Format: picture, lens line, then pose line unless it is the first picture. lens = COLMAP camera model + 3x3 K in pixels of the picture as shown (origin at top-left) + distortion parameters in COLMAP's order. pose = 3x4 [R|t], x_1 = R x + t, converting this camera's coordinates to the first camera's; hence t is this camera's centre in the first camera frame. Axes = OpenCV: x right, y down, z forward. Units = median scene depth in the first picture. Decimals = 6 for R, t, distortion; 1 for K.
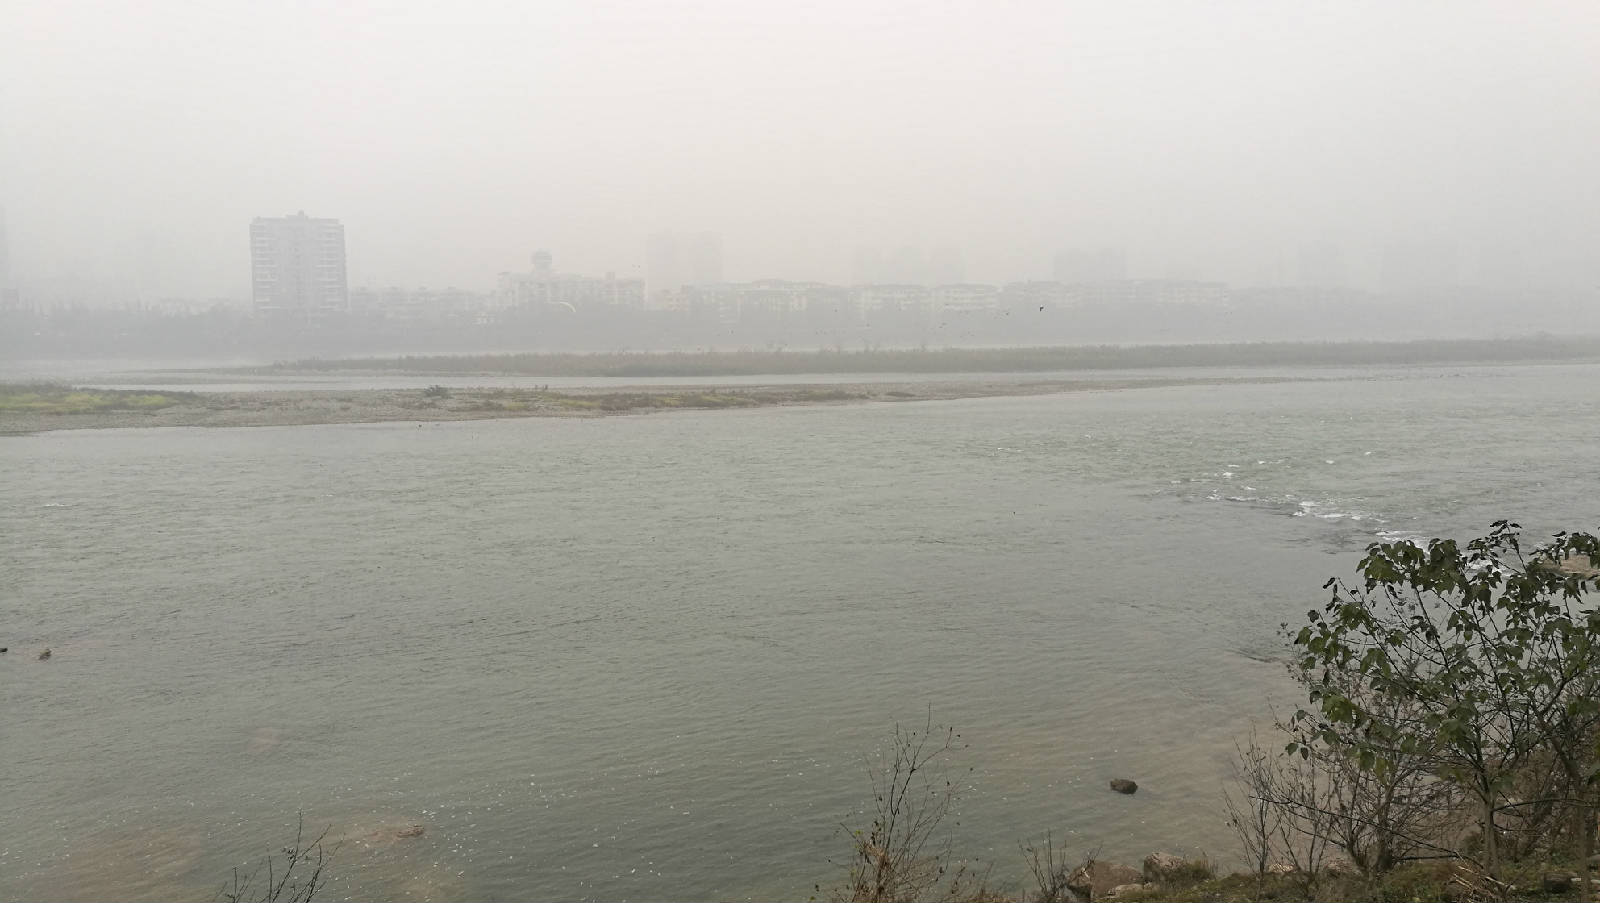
lens RADIAL K [[1304.8, 0, 800.0], [0, 1304.8, 451.5], [0, 0, 1]] dist [0.034176, -0.002895]
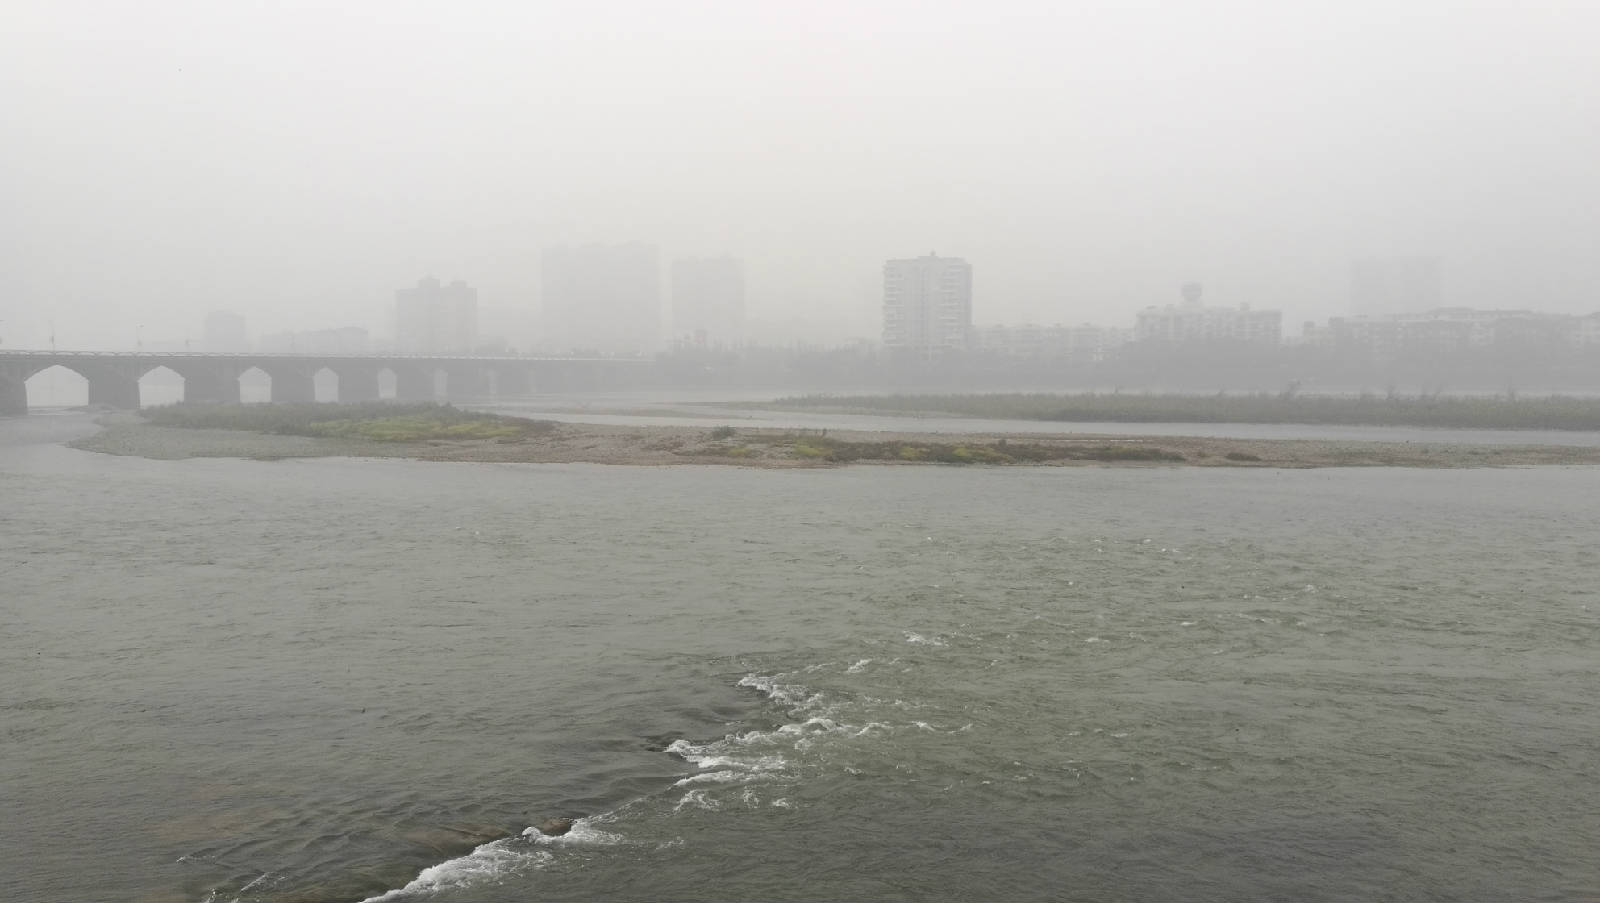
lens RADIAL K [[1304.8, 0, 800.0], [0, 1304.8, 451.5], [0, 0, 1]] dist [0.034176, -0.002895]
pose [[0.840920, 0.041091, -0.539597, 0.093640], [-0.056827, 0.998305, -0.012539, -0.008618], [0.538167, 0.041208, 0.841830, 0.094170]]
